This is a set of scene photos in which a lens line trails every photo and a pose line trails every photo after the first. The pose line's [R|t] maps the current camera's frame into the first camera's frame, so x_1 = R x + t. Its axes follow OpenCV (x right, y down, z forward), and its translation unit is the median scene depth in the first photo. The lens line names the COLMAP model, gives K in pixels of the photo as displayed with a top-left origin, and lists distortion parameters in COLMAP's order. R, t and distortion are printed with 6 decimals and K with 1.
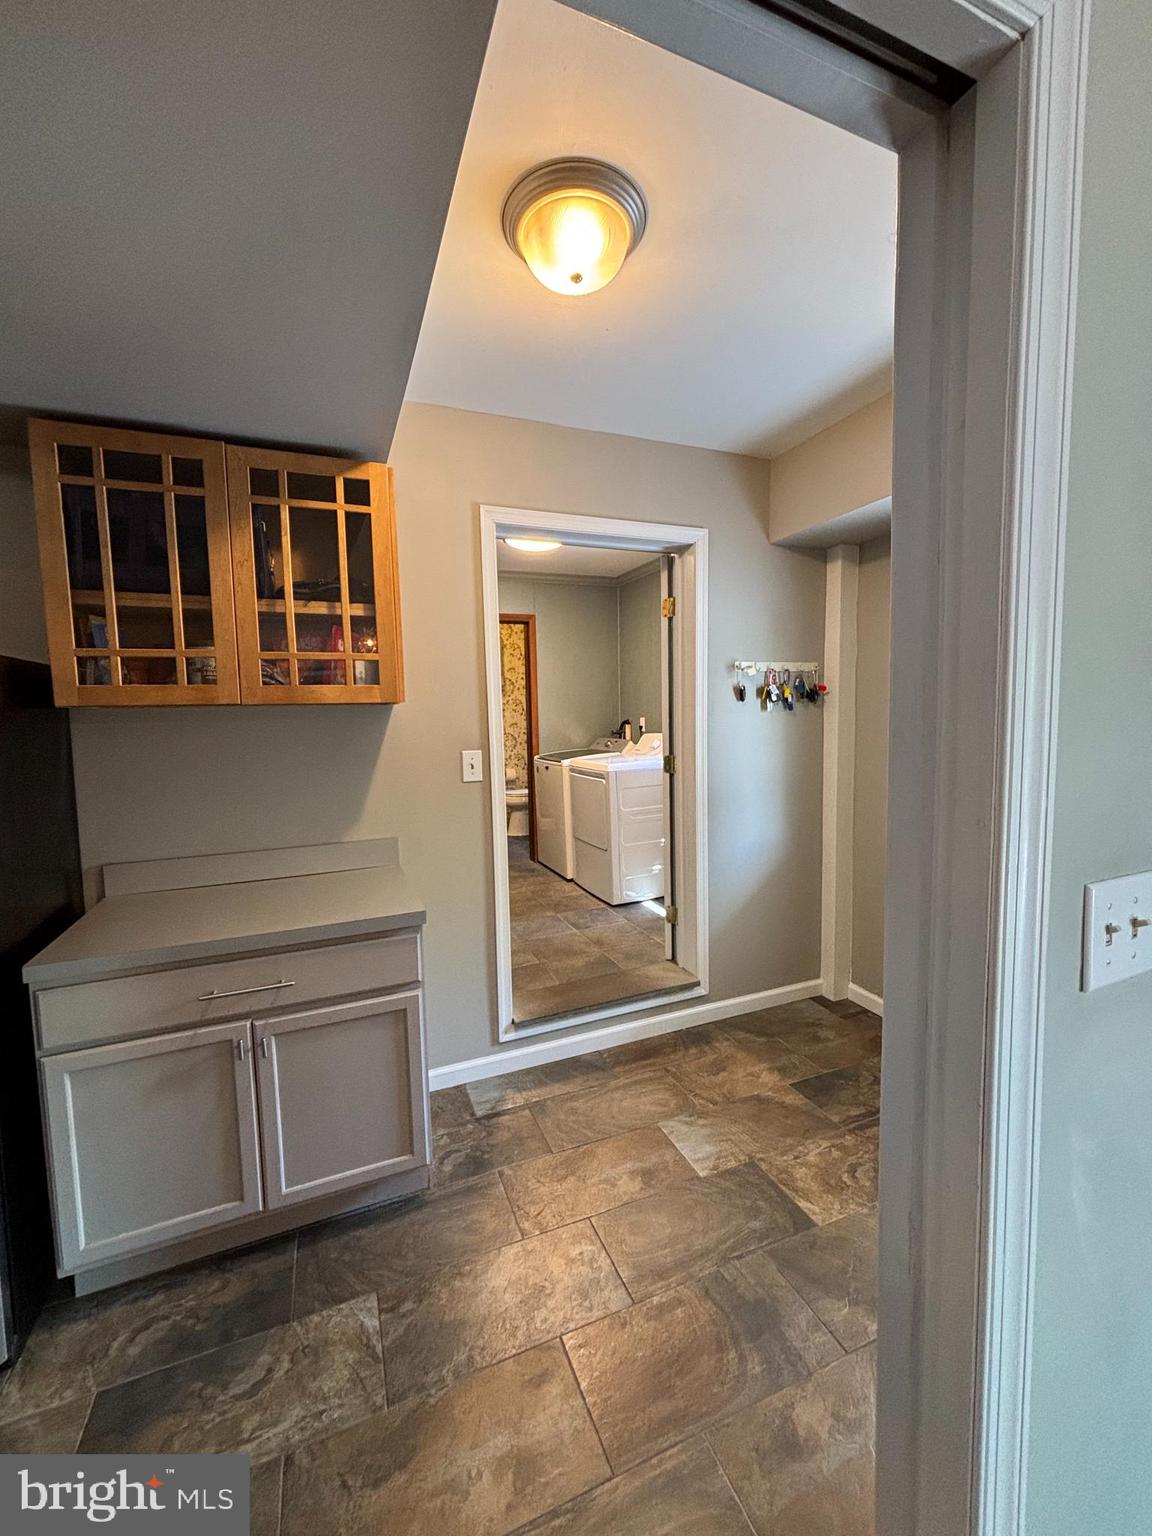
lens RADIAL K [[618.3, 0, 576.5], [0, 618.3, 763.3], [0, 0, 1]] dist [-0.022813, 0.007516]
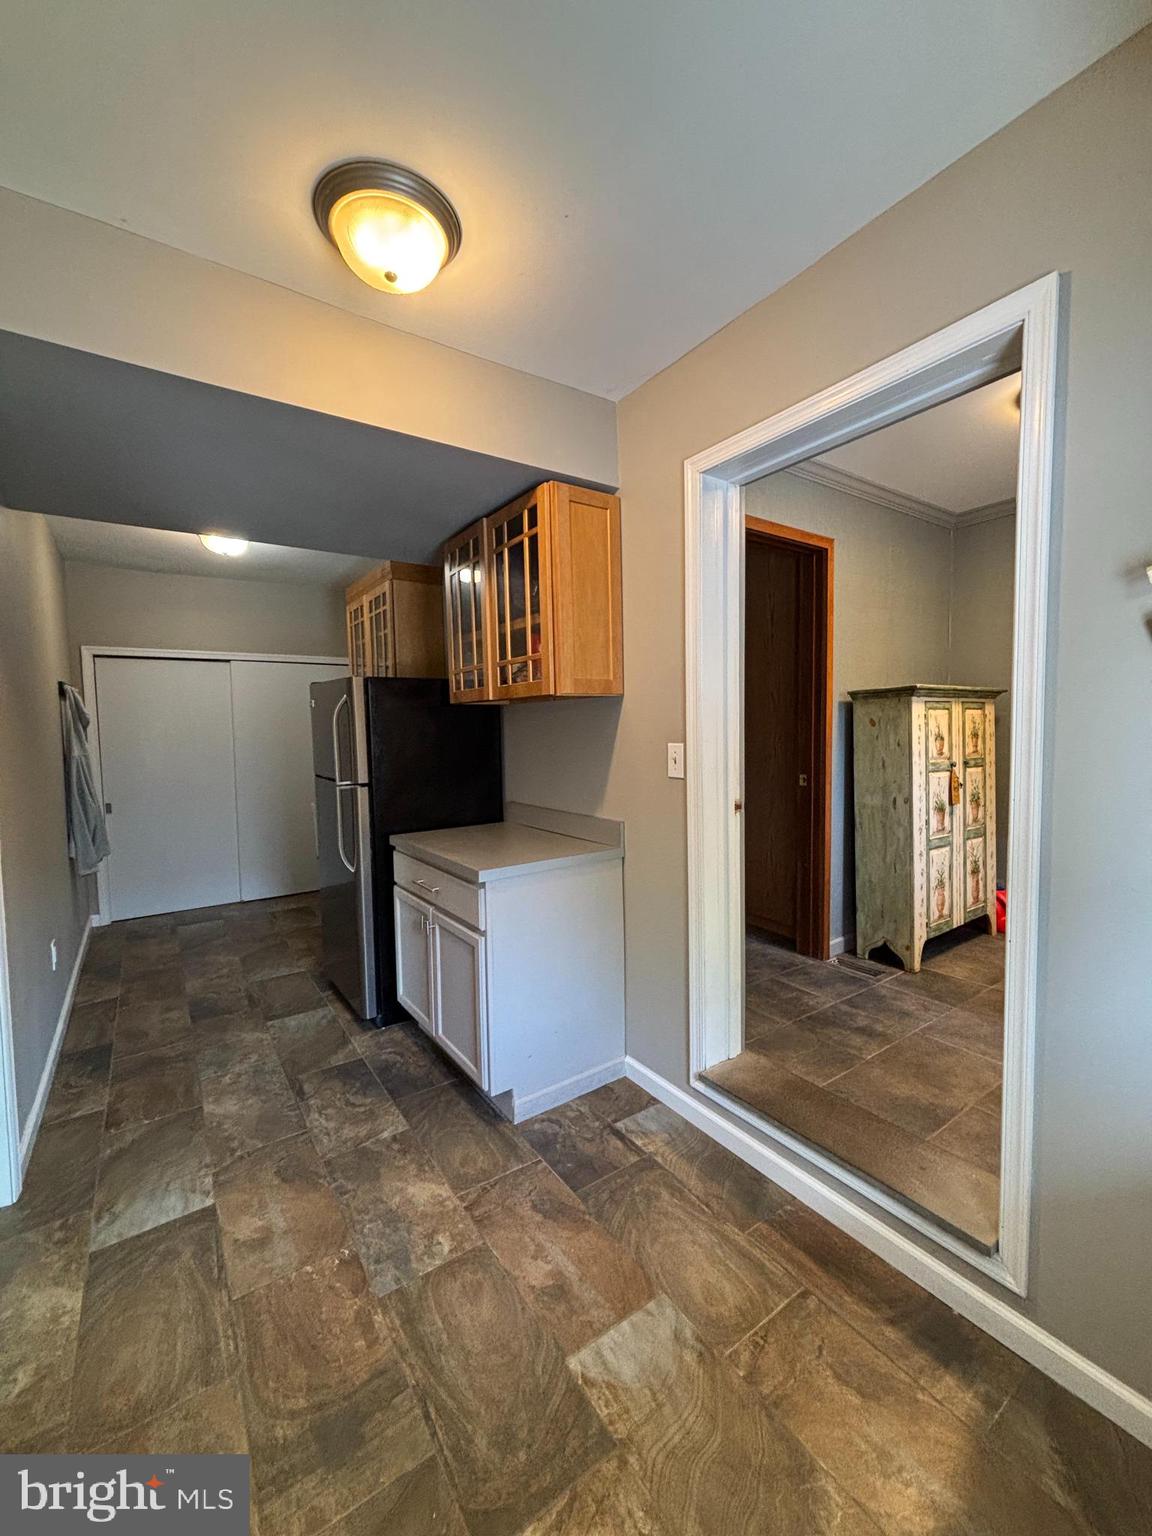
lens RADIAL K [[611.6, 0, 576.0], [0, 611.6, 768.0], [0, 0, 1]] dist [-0.001060, -0.000133]
pose [[0.219469, 0.078976, -0.972418, 0.811261], [-0.069100, 0.995473, 0.065253, -0.040193], [0.973169, 0.052873, 0.223933, 0.803956]]
